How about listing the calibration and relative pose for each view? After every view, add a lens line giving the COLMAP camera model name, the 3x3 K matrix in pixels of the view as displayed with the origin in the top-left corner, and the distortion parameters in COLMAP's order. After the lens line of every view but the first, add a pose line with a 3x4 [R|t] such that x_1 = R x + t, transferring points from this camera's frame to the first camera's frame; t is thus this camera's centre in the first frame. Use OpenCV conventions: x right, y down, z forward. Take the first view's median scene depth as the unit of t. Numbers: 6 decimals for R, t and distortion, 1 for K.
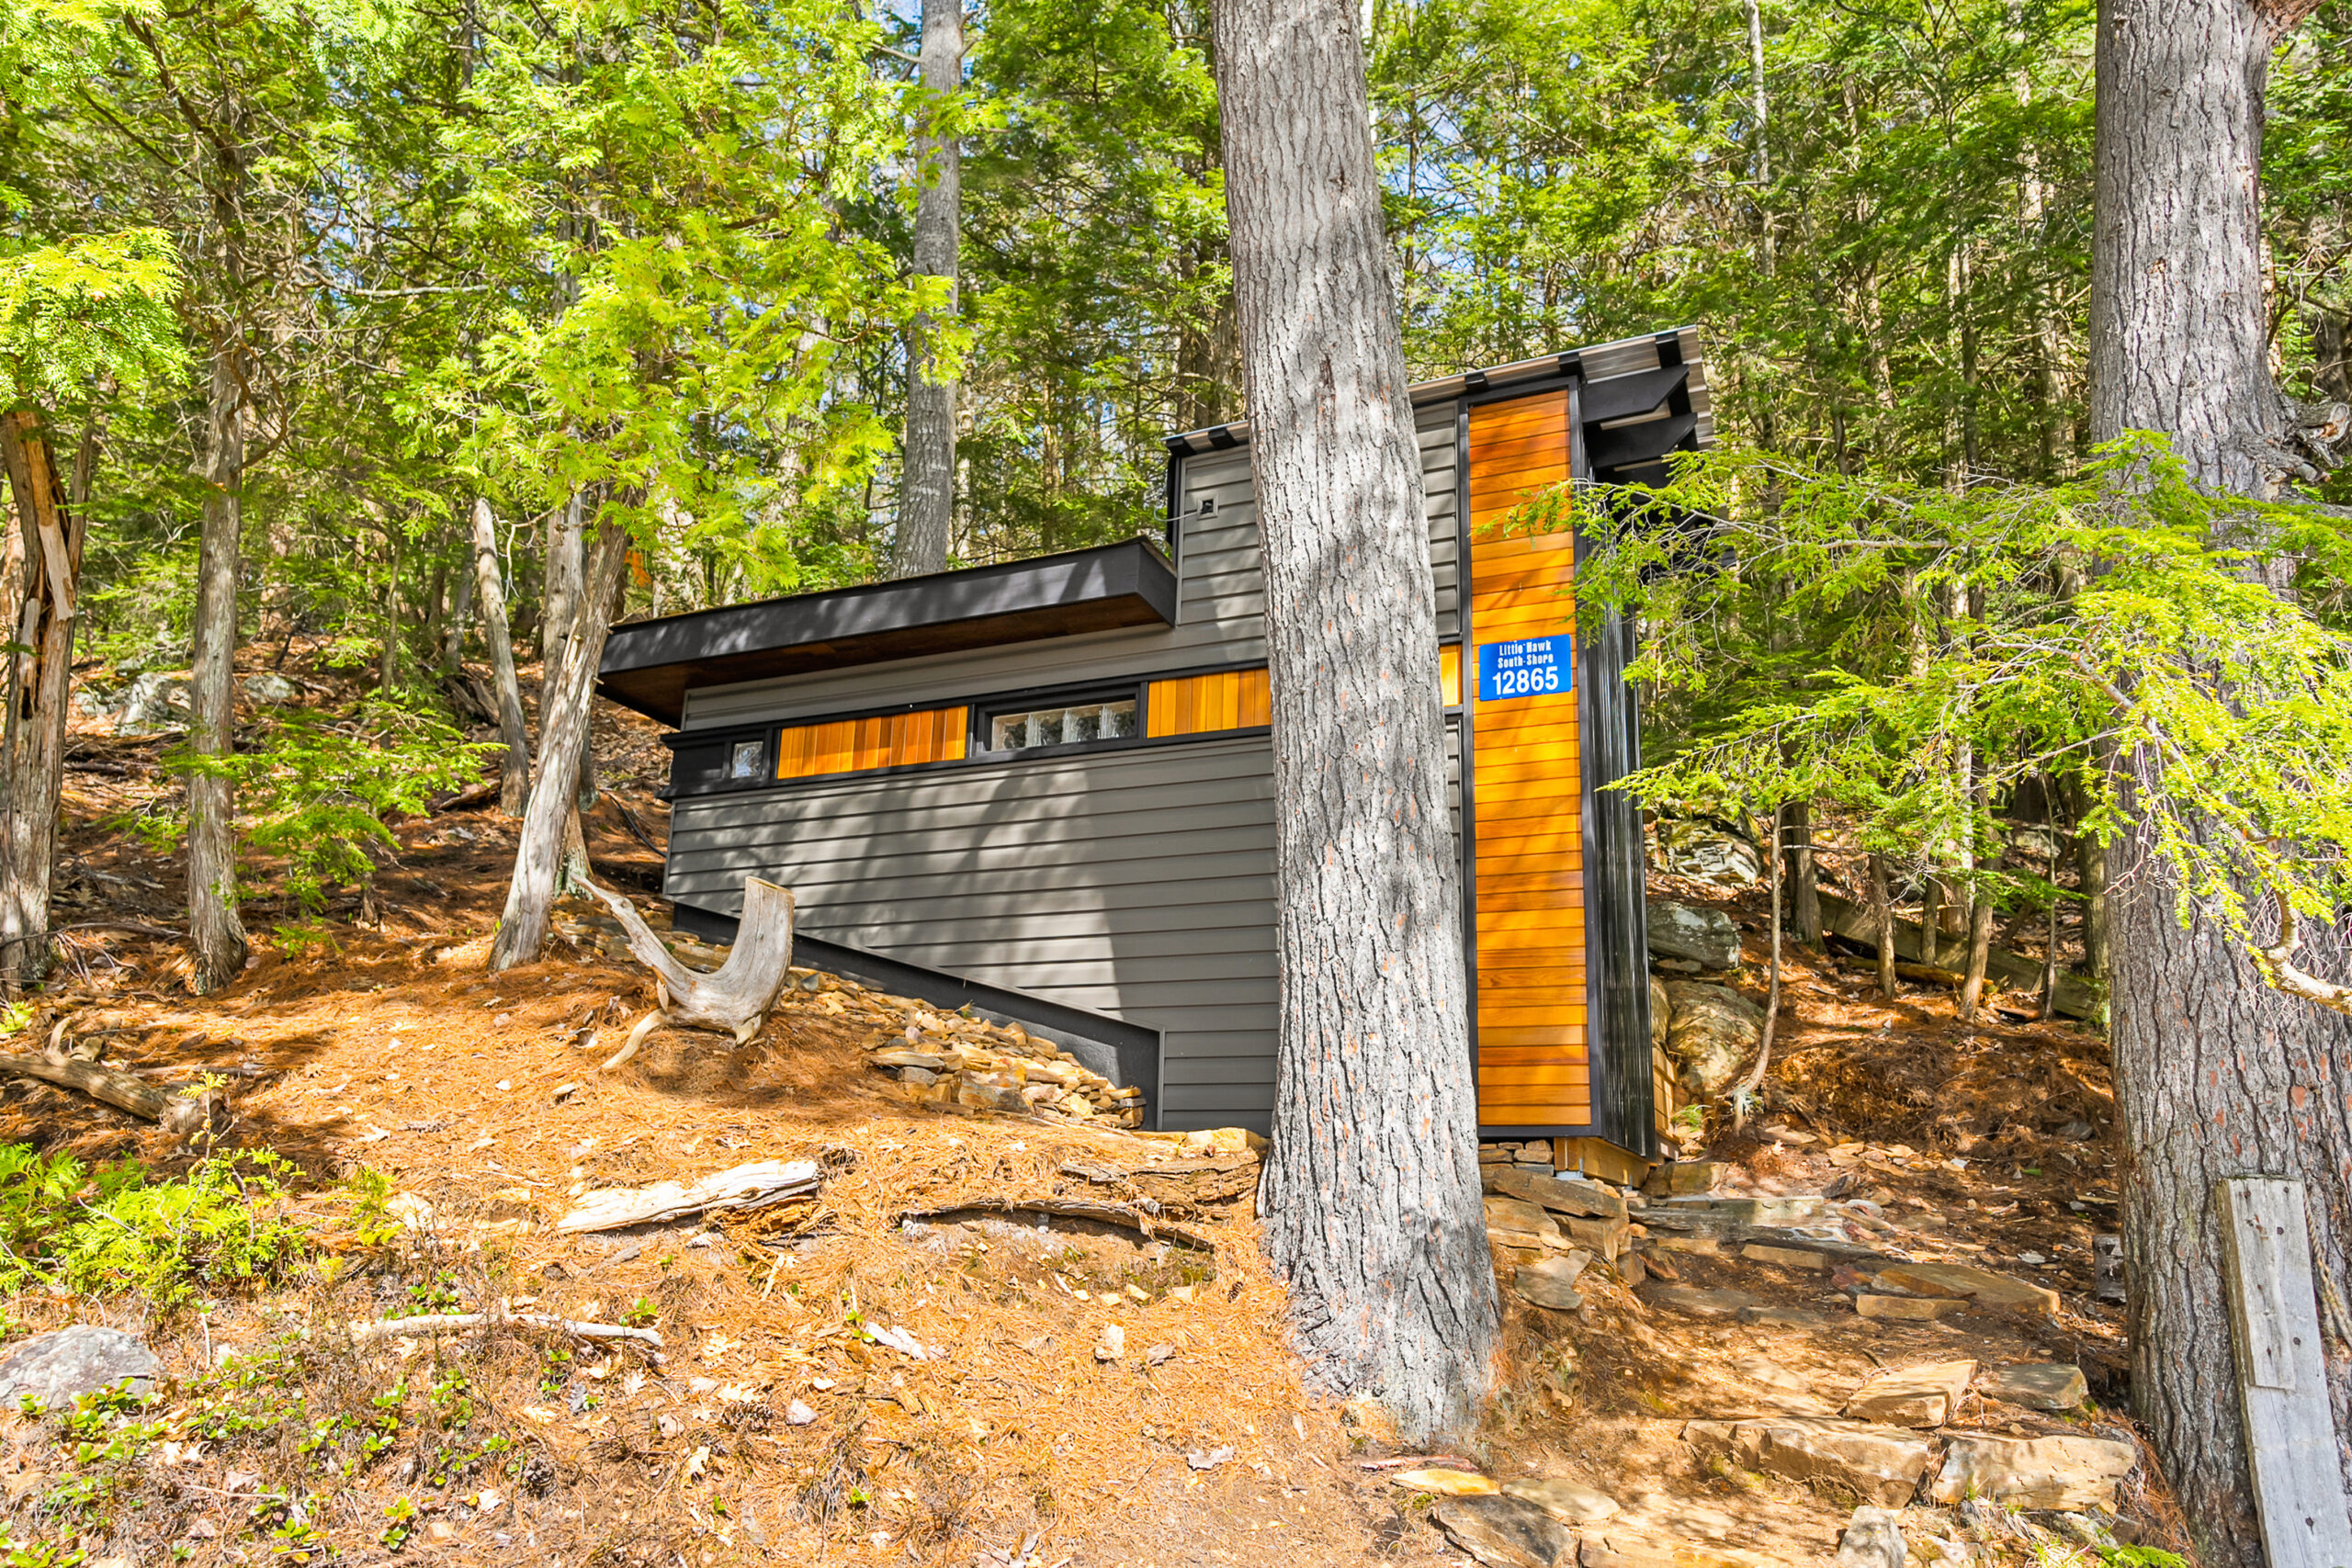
lens RADIAL K [[1495.1, 0, 1177.5], [0, 1495.1, 893.1], [0, 0, 1]] dist [-0.025447, 0.045213]
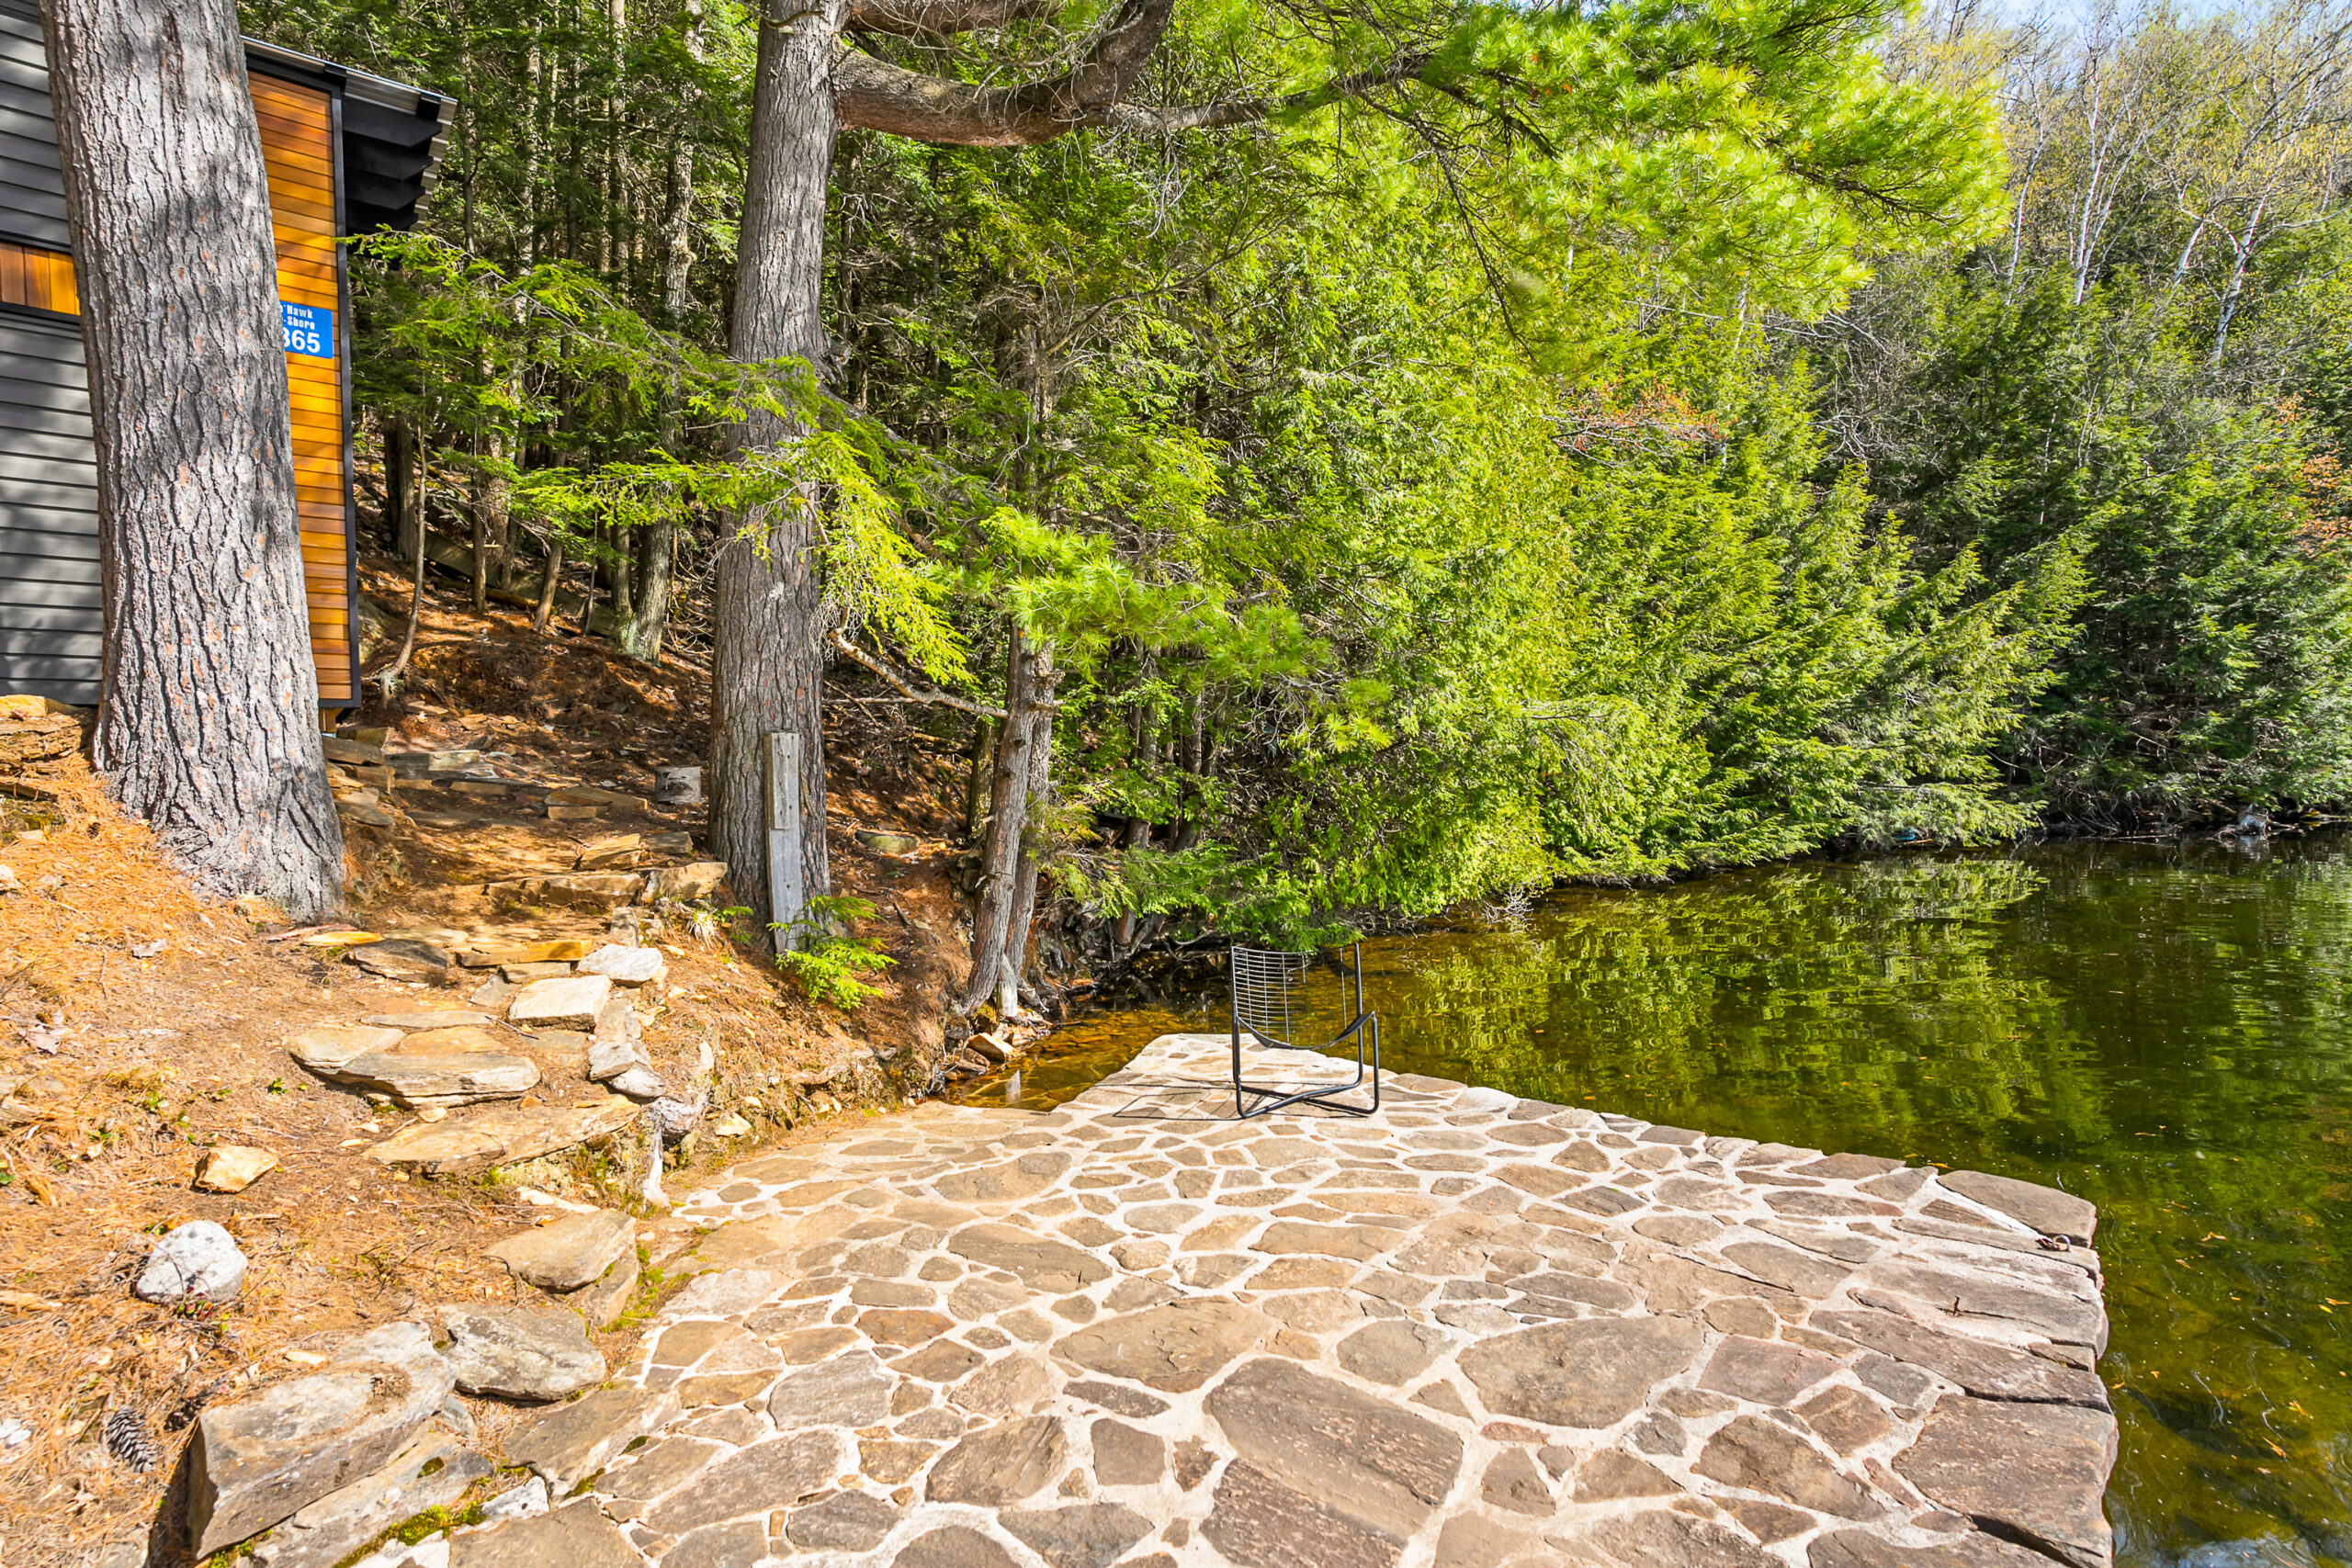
lens RADIAL K [[1152.9, 0, 1173.1], [0, 1152.9, 772.3], [0, 0, 1]] dist [-0.038618, 0.024088]
pose [[0.465987, -0.036238, 0.884049, -0.348501], [-0.154059, 0.980575, 0.121400, -0.023789], [-0.871276, -0.192766, 0.451353, -0.156463]]
